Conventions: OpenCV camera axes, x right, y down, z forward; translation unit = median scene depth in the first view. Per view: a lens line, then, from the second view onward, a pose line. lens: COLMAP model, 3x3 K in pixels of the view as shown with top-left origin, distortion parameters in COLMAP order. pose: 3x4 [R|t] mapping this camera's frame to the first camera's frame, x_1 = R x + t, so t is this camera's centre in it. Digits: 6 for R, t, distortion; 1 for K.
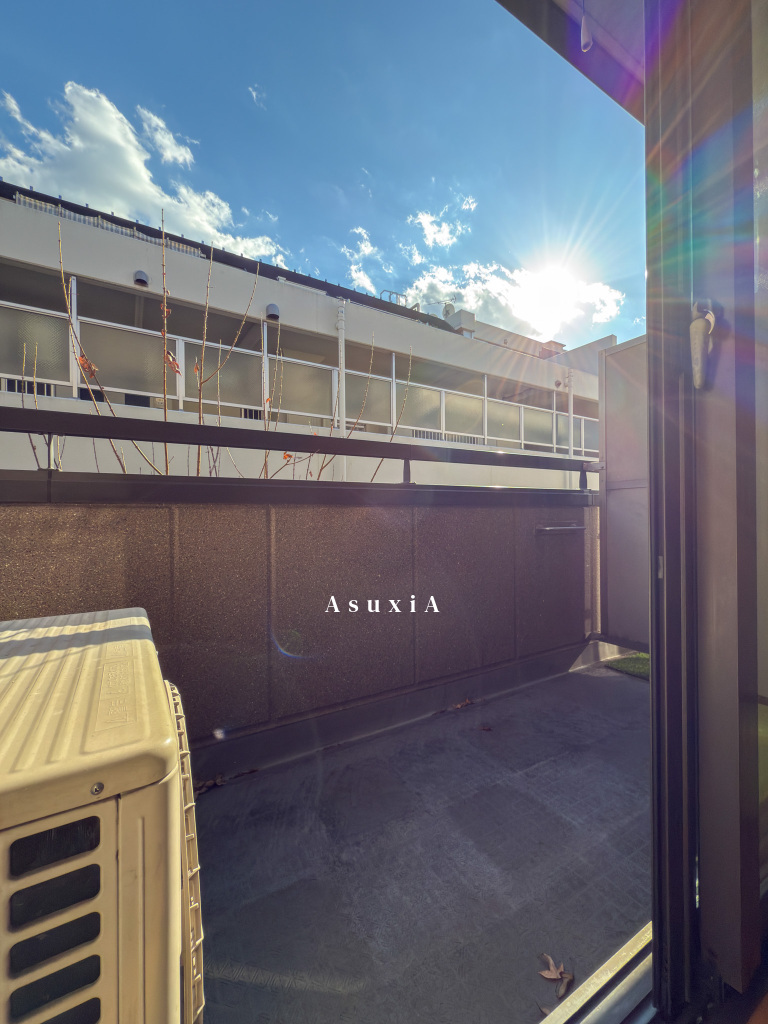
lens RADIAL K [[408.6, 0, 384.0], [0, 408.6, 514.8], [0, 0, 1]] dist [-0.003830, -0.000217]
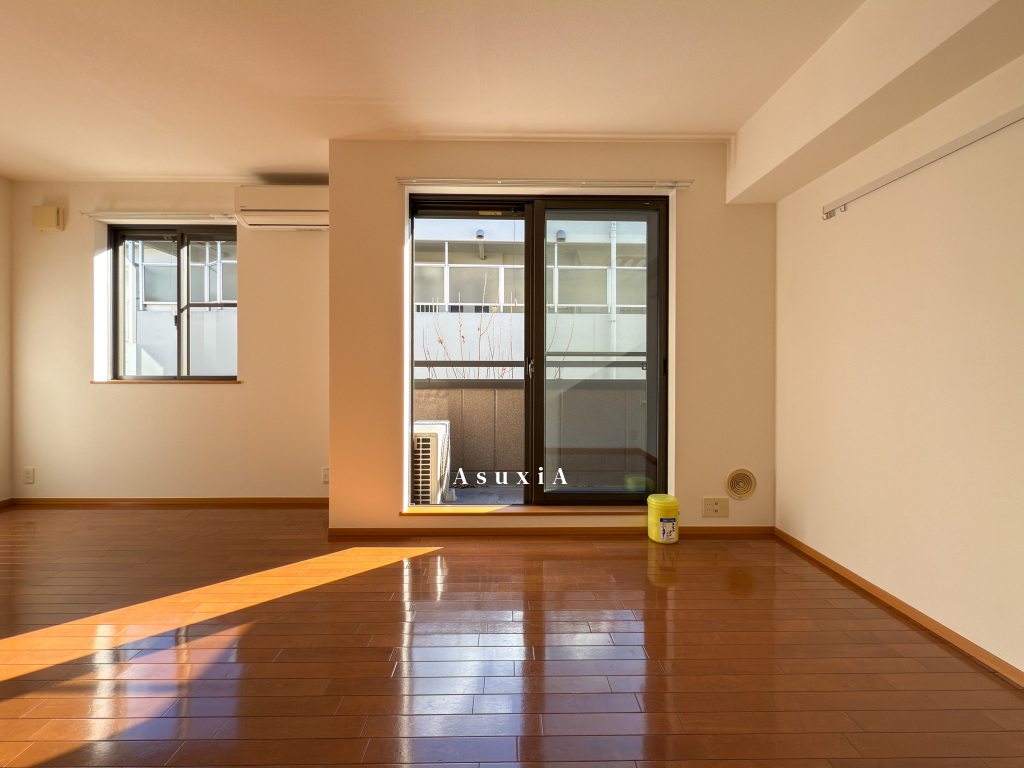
lens RADIAL K [[408.6, 0, 511.4], [0, 408.6, 366.2], [0, 0, 1]] dist [-0.003830, -0.000217]
pose [[0.871226, 0.007891, -0.490819, 0.874064], [-0.010363, 0.999944, -0.002319, -0.129900], [0.490773, 0.007107, 0.871259, -0.987418]]
